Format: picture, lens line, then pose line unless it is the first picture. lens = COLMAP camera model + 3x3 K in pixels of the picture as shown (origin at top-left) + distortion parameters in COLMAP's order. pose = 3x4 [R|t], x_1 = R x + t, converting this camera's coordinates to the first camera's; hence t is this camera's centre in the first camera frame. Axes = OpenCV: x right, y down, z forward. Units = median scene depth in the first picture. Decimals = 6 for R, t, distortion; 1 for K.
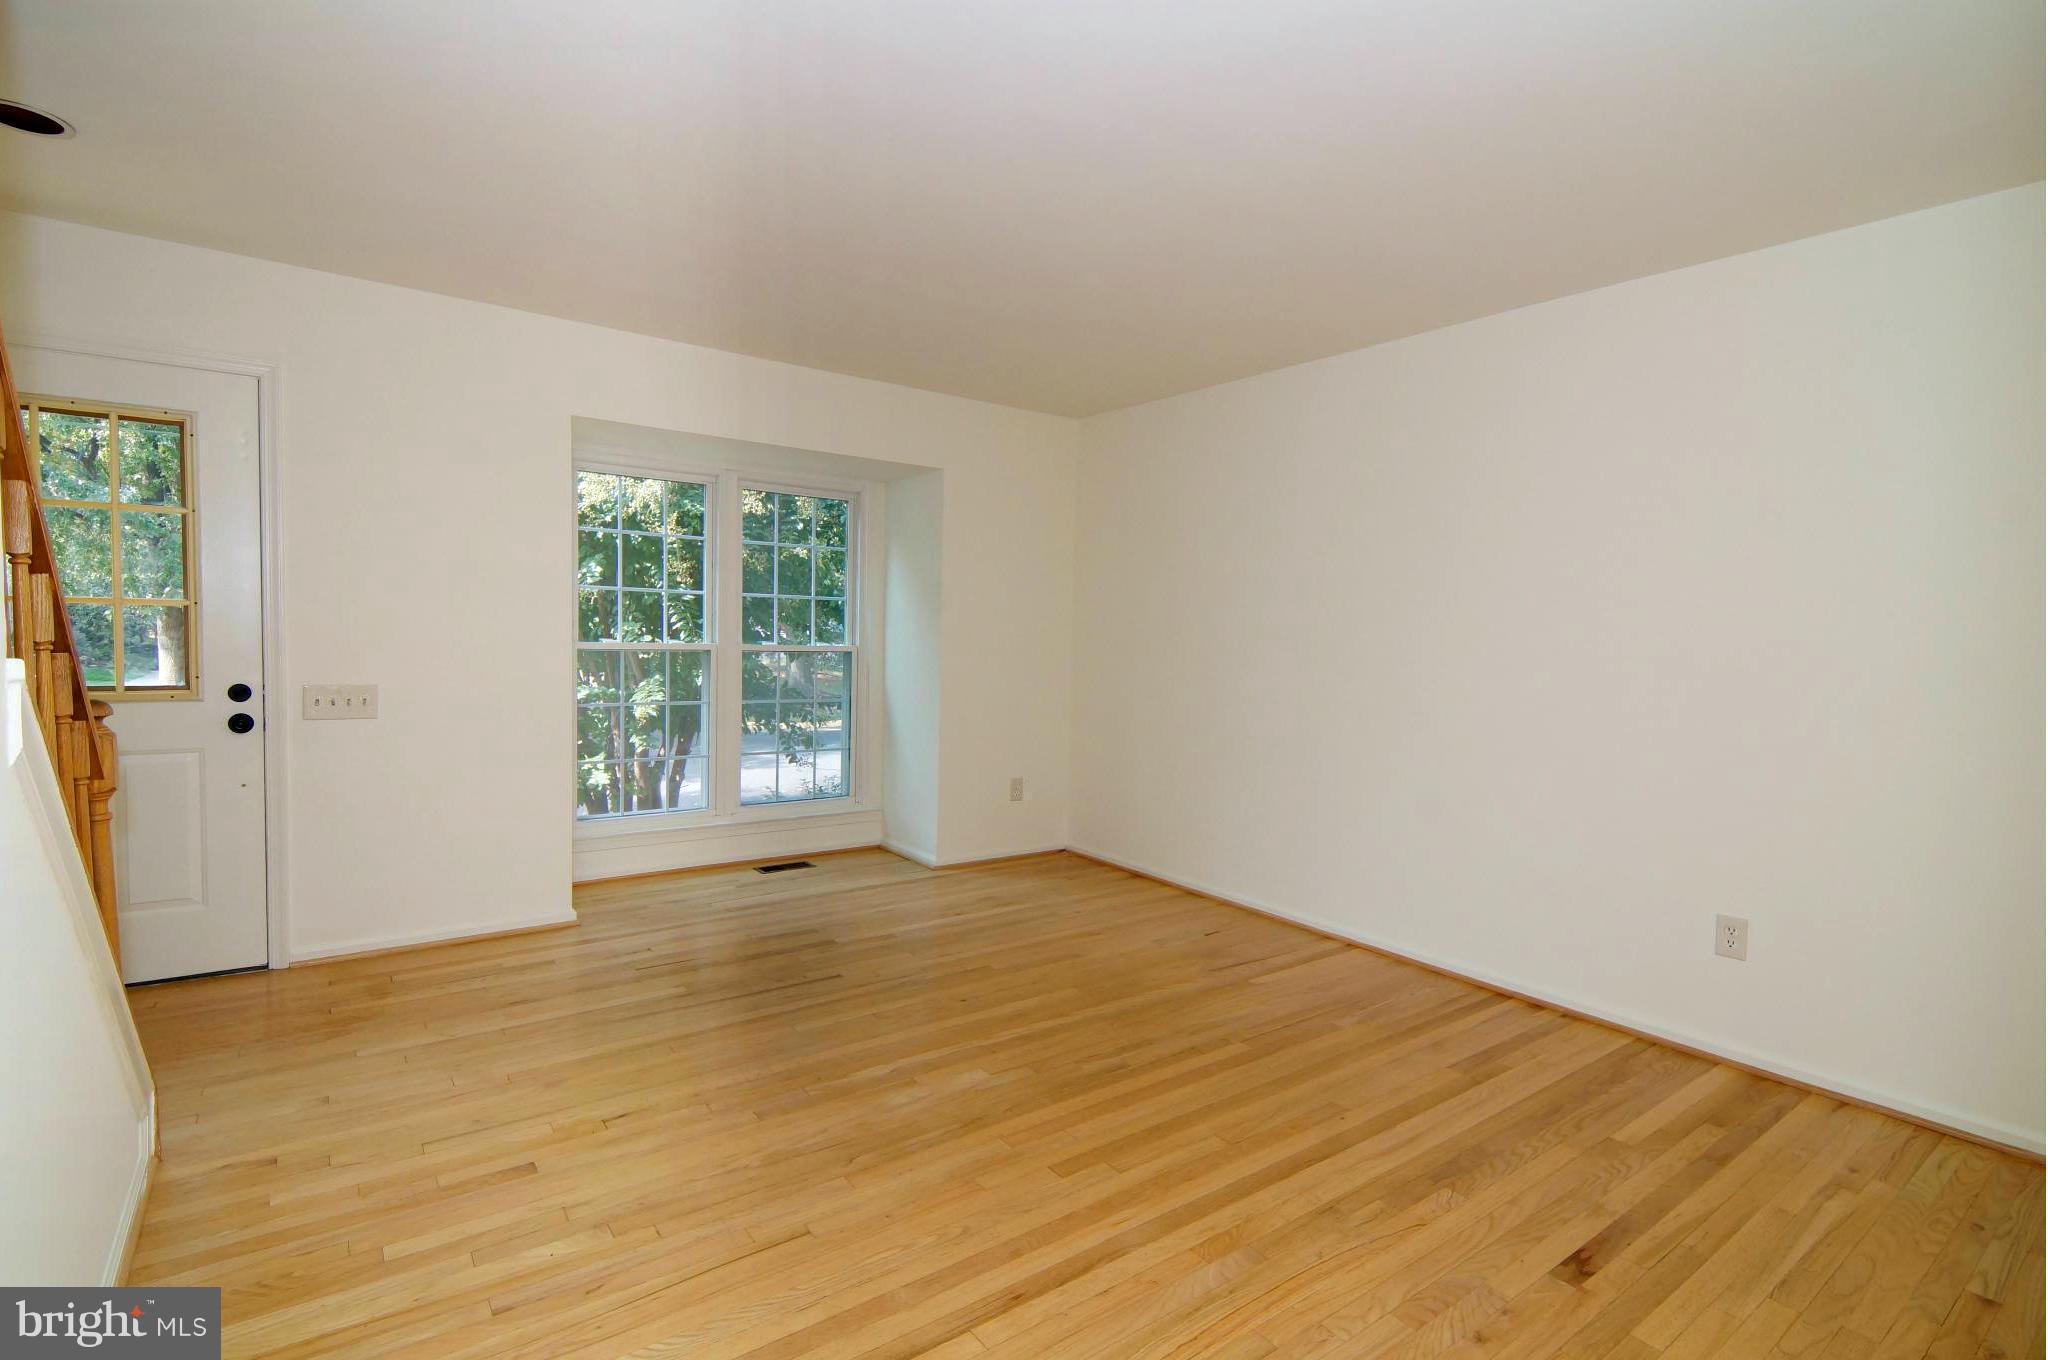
lens RADIAL K [[975.5, 0, 1009.6], [0, 975.5, 683.8], [0, 0, 1]] dist [0.005051, -0.000766]
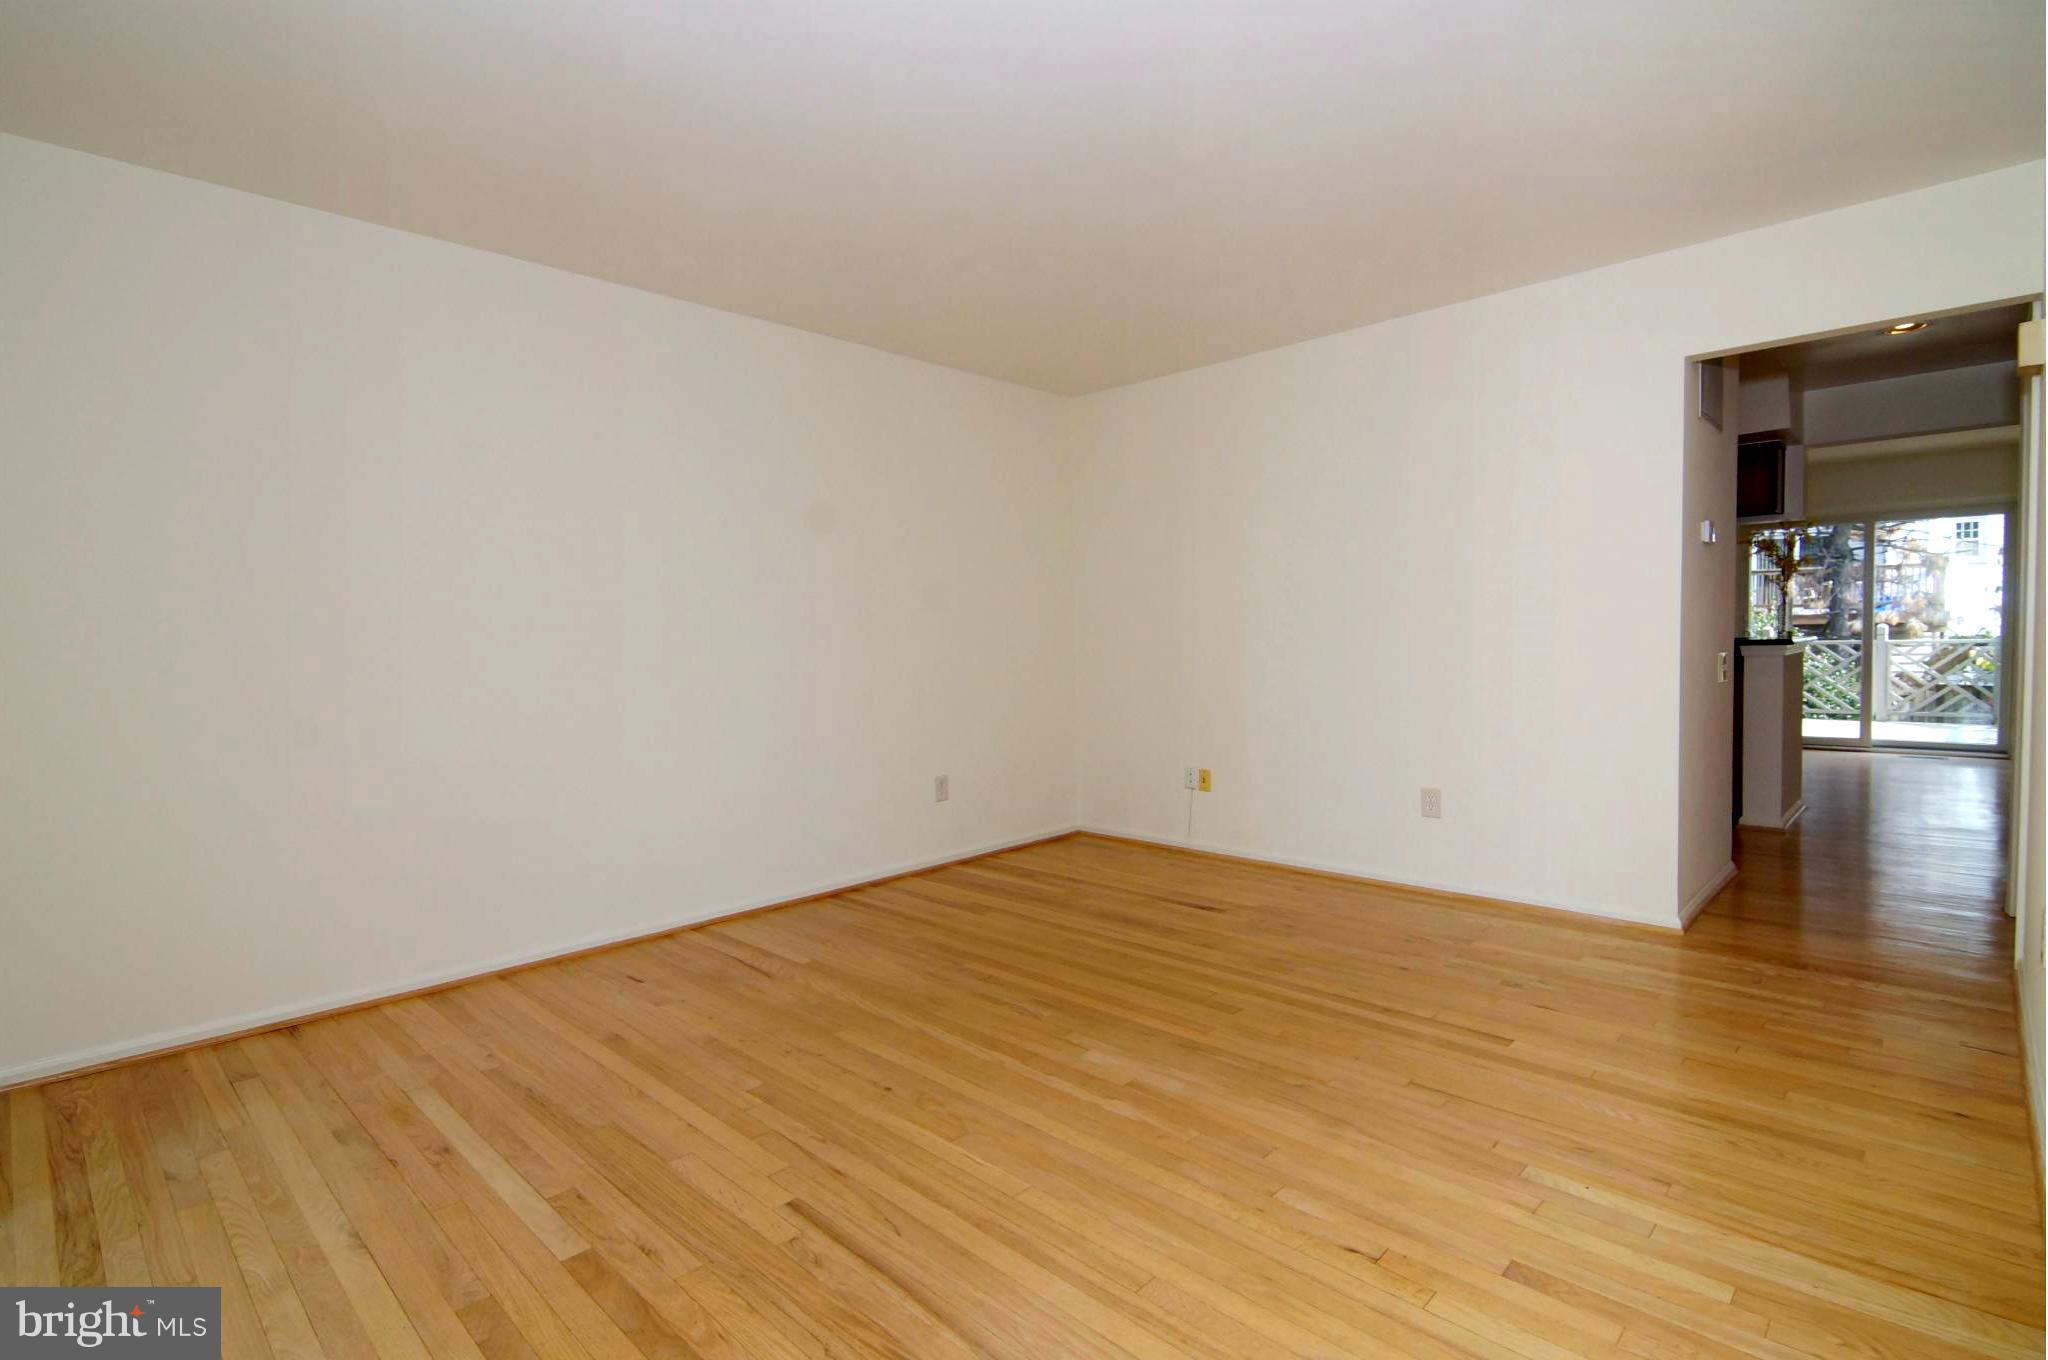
lens RADIAL K [[975.5, 0, 1009.4], [0, 975.5, 698.7], [0, 0, 1]] dist [0.005051, -0.000766]
pose [[-0.163380, -0.088929, 0.982547, -0.888787], [0.072419, 0.992161, 0.101841, -0.052633], [-0.983902, 0.087794, -0.155660, 1.138754]]
